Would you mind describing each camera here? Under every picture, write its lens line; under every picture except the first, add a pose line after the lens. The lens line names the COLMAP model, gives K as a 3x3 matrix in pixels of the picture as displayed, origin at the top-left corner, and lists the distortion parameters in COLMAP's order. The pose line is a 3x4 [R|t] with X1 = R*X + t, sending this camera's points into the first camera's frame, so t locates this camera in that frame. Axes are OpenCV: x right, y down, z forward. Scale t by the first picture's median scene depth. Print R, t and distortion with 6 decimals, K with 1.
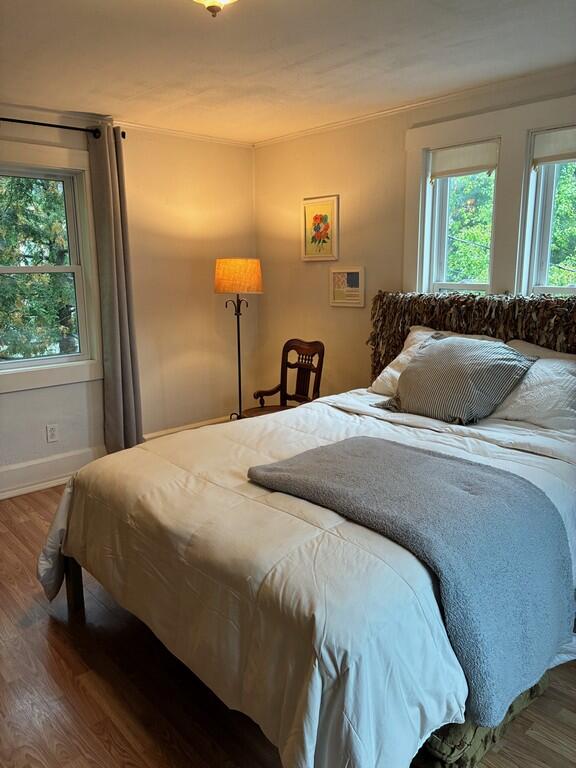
lens RADIAL K [[581.5, 0, 288.0], [0, 581.5, 384.0], [0, 0, 1]] dist [0.033945, -0.042482]
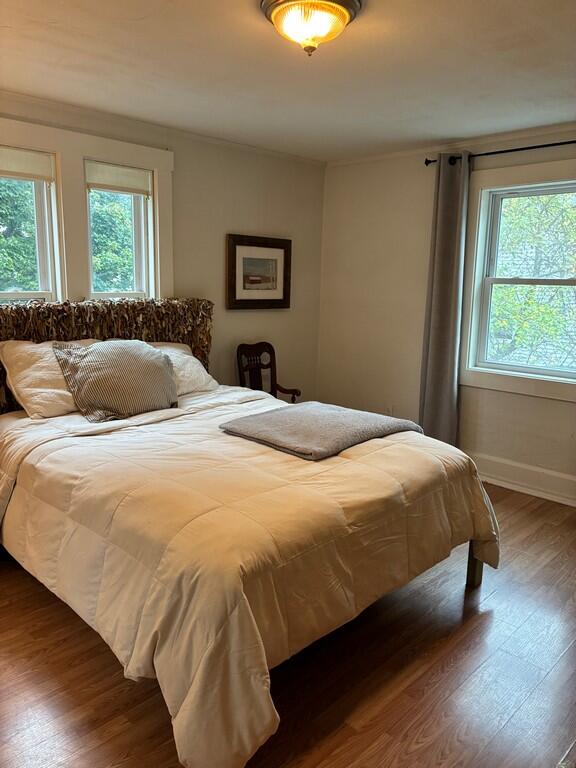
lens RADIAL K [[581.5, 0, 288.0], [0, 581.5, 384.0], [0, 0, 1]] dist [0.033945, -0.042482]
pose [[-0.063716, -0.182135, 0.981207, -0.938655], [0.186270, 0.963756, 0.190991, -0.172563], [-0.980430, 0.194939, -0.027481, 0.839835]]
